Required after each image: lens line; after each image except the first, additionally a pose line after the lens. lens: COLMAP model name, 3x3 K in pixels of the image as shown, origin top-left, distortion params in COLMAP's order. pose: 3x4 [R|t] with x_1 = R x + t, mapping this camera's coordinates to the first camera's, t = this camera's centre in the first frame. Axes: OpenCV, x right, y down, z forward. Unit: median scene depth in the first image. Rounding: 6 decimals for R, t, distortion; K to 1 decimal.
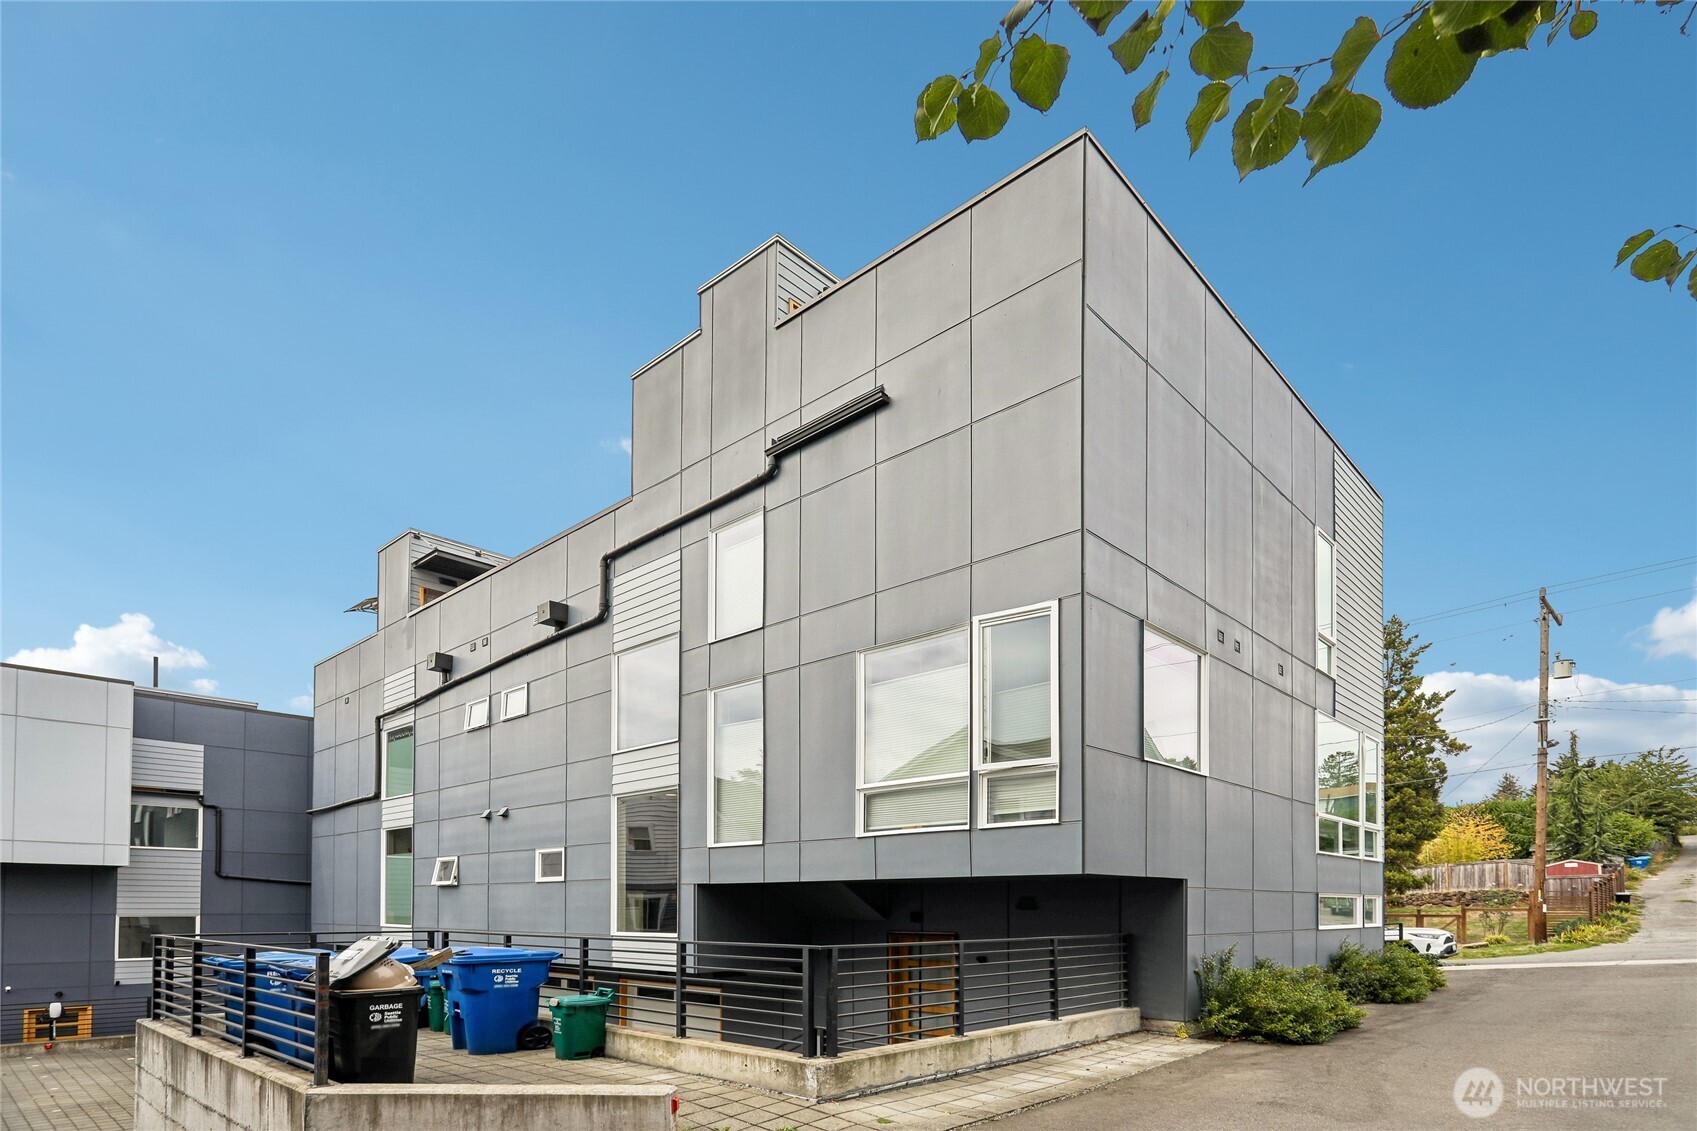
lens RADIAL K [[812.6, 0, 851.8], [0, 812.6, 562.1], [0, 0, 1]] dist [-0.000240, -0.000134]
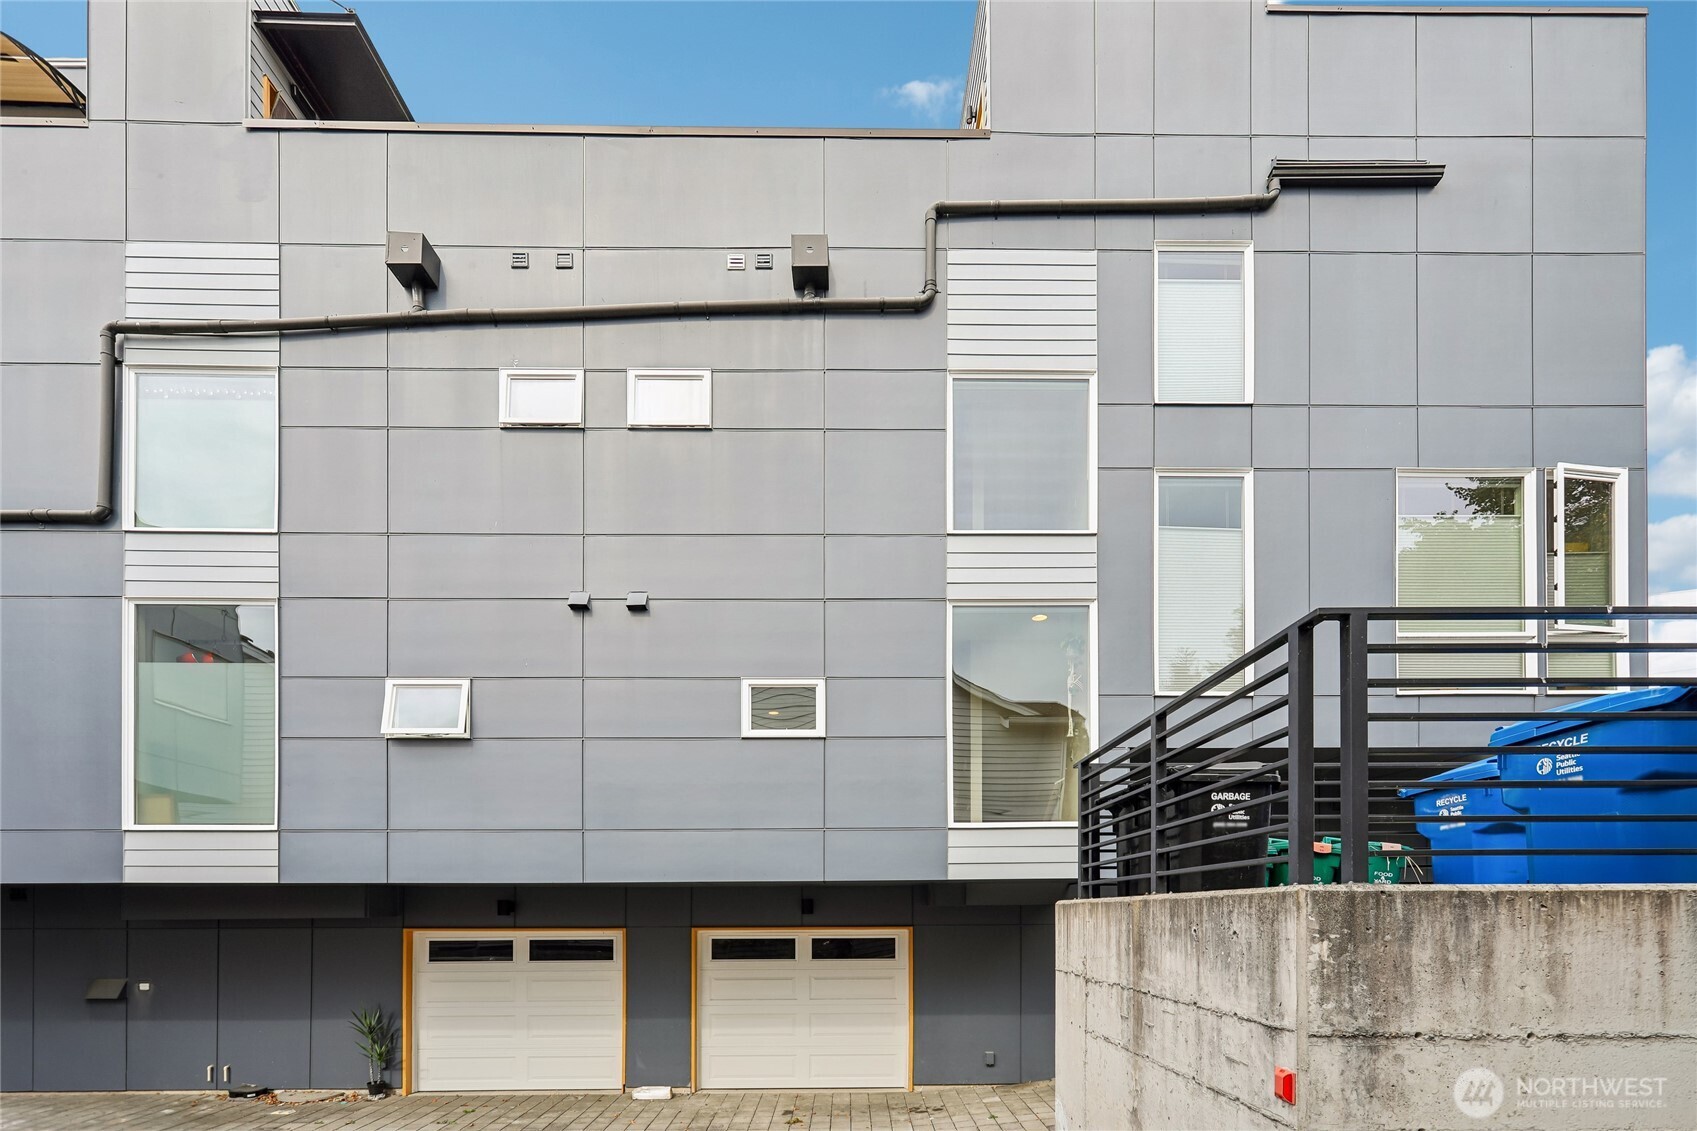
lens RADIAL K [[788.8, 0, 849.9], [0, 788.8, 517.4], [0, 0, 1]] dist [-0.001627, 0.020627]
pose [[0.740477, 0.207865, 0.639129, -0.689058], [-0.262659, 0.964842, -0.009488, 0.238921], [-0.618630, -0.160848, 0.769041, 0.576842]]
